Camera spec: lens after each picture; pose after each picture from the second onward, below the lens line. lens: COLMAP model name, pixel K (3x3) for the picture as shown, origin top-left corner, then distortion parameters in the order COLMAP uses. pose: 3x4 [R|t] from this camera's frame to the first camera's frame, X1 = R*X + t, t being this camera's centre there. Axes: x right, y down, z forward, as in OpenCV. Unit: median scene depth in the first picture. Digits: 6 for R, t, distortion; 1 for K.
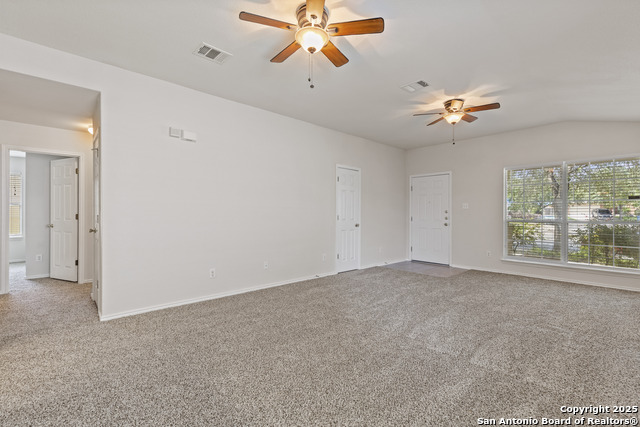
lens RADIAL K [[288.0, 0, 323.8], [0, 288.0, 212.9], [0, 0, 1]] dist [0.001200, 0.000392]
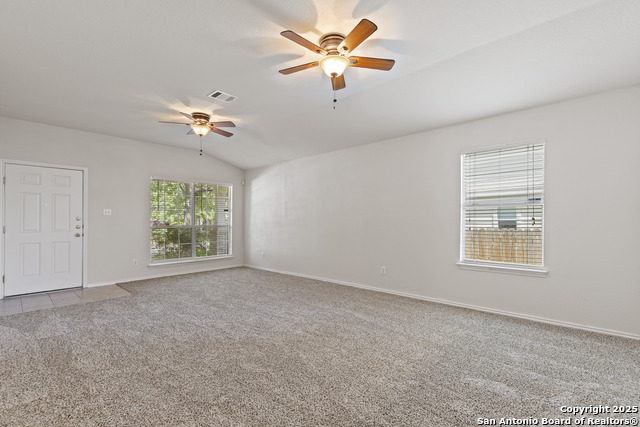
lens RADIAL K [[295.6, 0, 322.4], [0, 295.6, 217.5], [0, 0, 1]] dist [0.002015, 0.000229]
pose [[-0.085663, 0.006067, 0.996306, -0.445751], [0.002109, 0.999980, -0.005908, -0.001131], [-0.996322, 0.001595, -0.085674, 0.433757]]
